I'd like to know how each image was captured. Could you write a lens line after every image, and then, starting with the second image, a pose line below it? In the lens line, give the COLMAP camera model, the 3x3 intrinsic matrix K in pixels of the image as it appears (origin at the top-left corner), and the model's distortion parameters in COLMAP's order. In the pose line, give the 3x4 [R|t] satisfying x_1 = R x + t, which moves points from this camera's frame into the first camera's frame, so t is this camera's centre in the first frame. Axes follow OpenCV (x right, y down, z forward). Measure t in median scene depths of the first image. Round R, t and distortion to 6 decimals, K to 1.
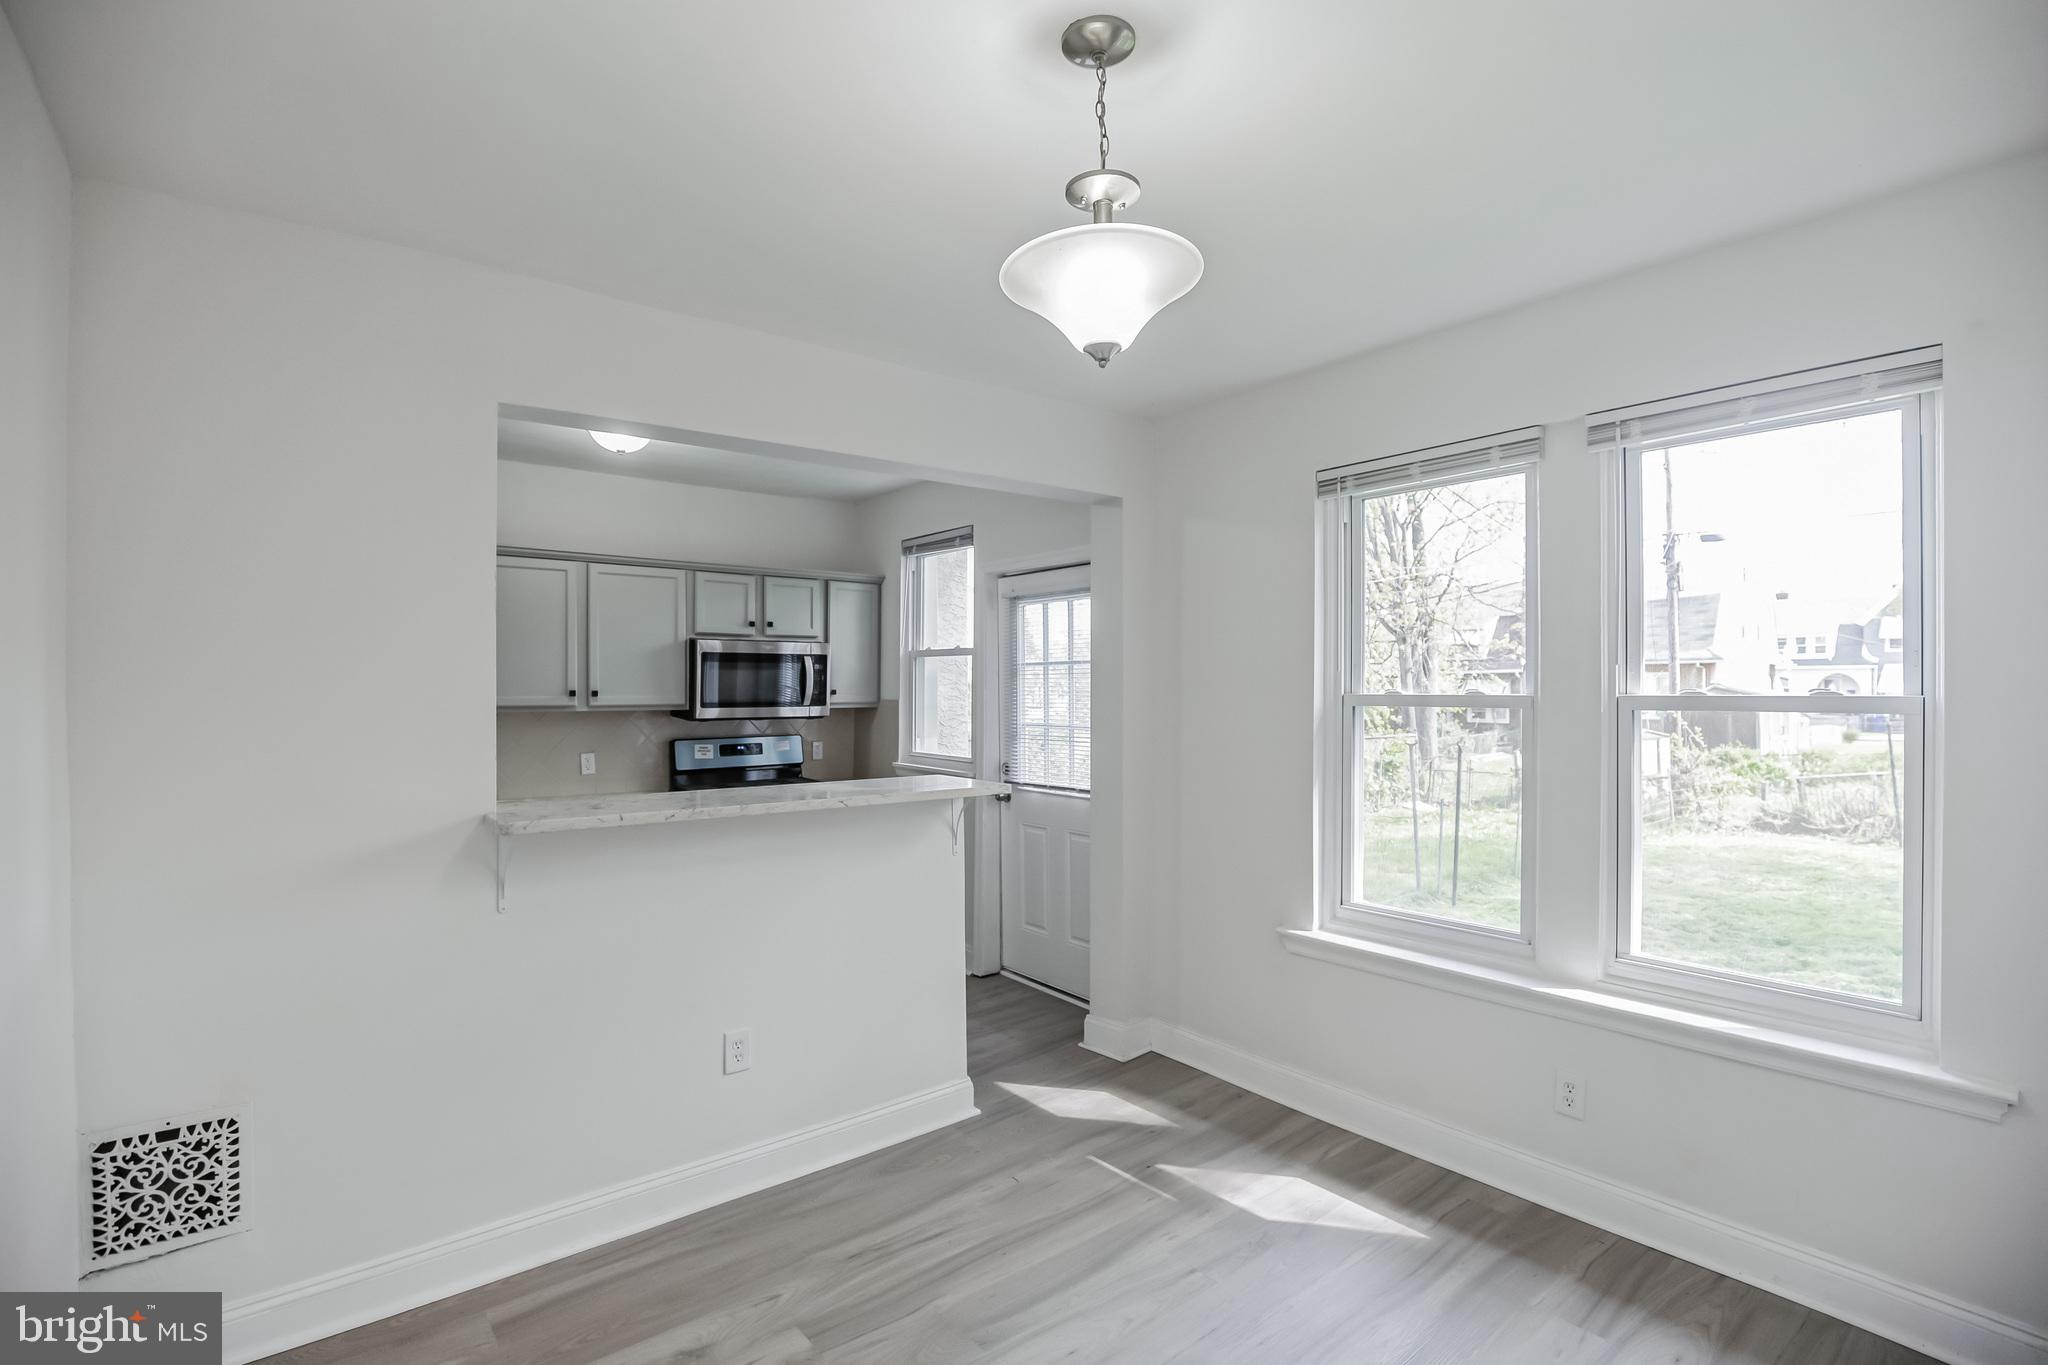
lens RADIAL K [[948.4, 0, 1017.9], [0, 948.4, 683.6], [0, 0, 1]] dist [-0.022602, -0.000624]
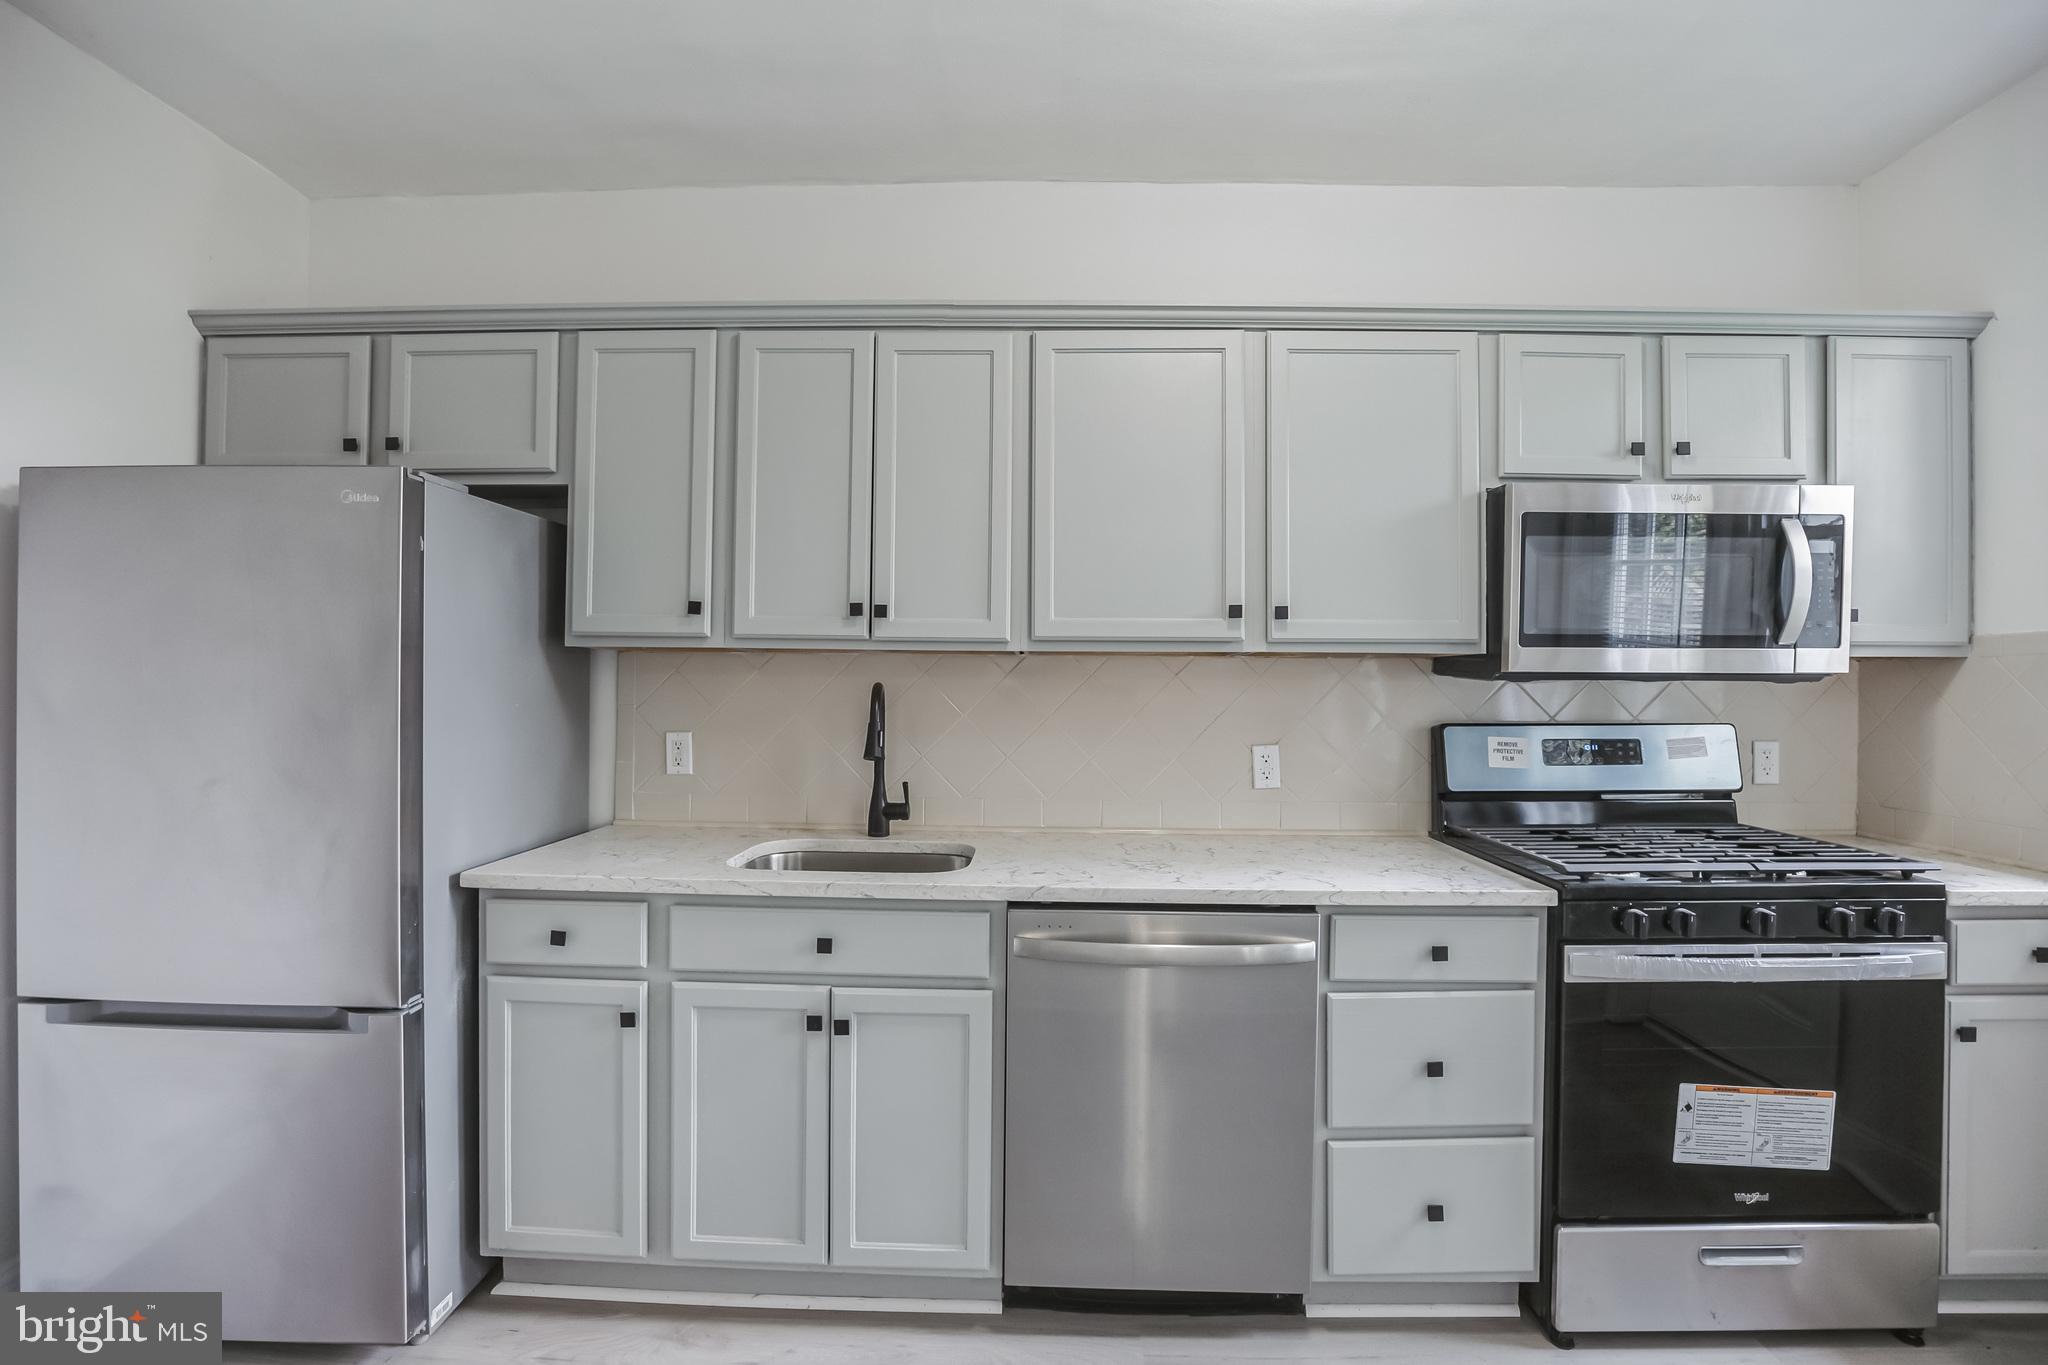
lens RADIAL K [[948.4, 0, 1020.5], [0, 948.4, 679.6], [0, 0, 1]] dist [-0.022602, -0.000624]
pose [[0.782867, -0.010068, -0.622108, -0.245982], [-0.001462, 0.999837, -0.018022, 0.047795], [0.622187, 0.015018, 0.782724, 0.527944]]
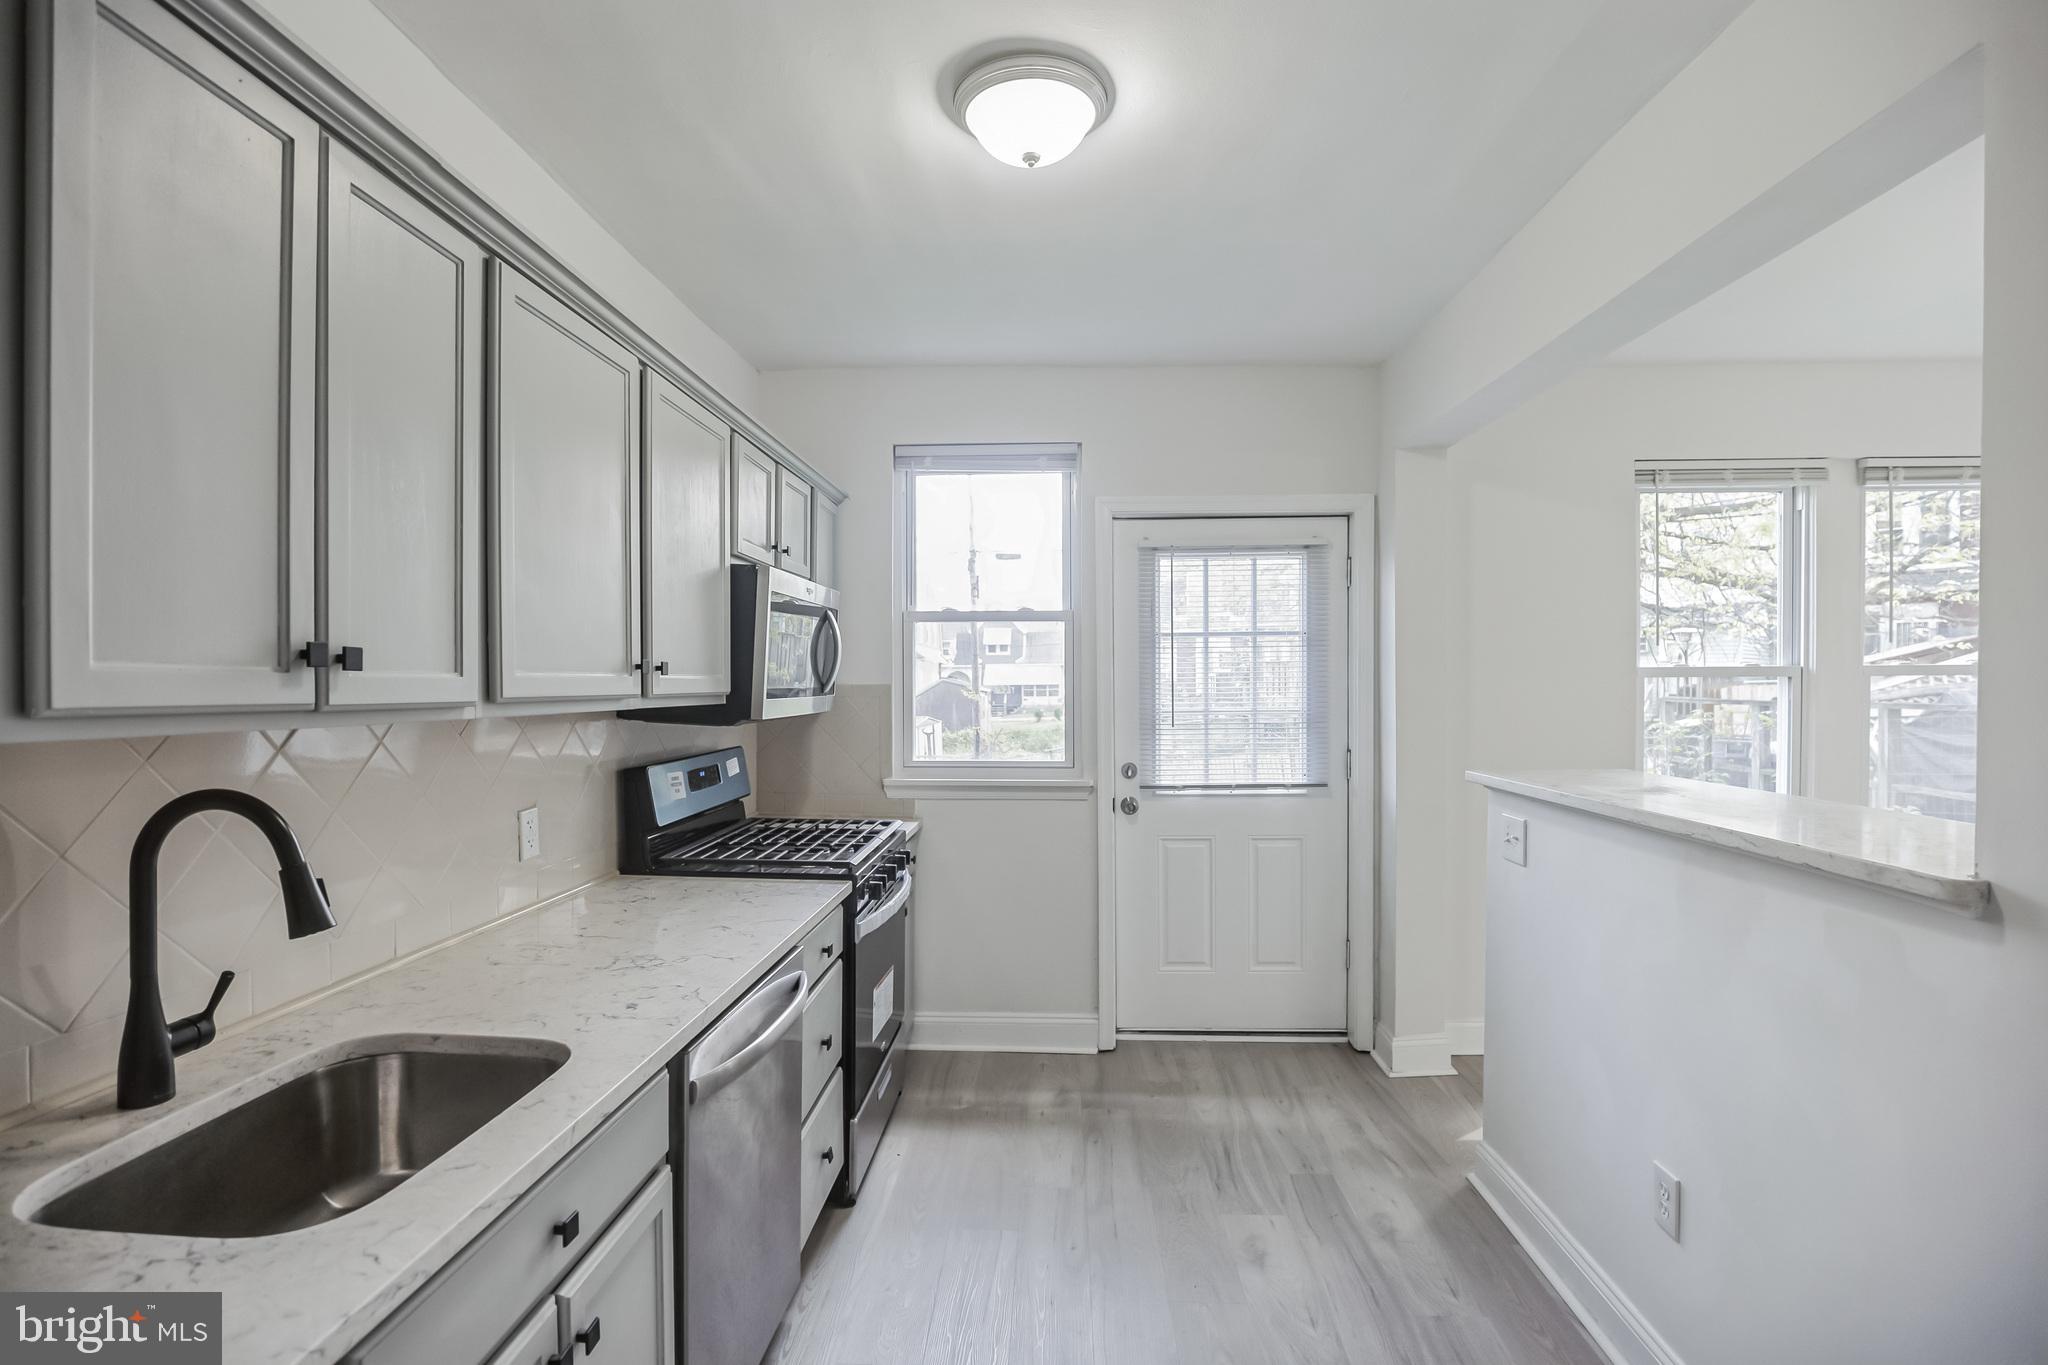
lens RADIAL K [[948.4, 0, 1027.8], [0, 948.4, 687.2], [0, 0, 1]] dist [-0.022602, -0.000624]
pose [[0.654025, -0.009143, 0.756418, -0.627669], [0.002478, 0.999947, 0.009943, 0.014405], [-0.756469, -0.004628, 0.654013, 0.545129]]
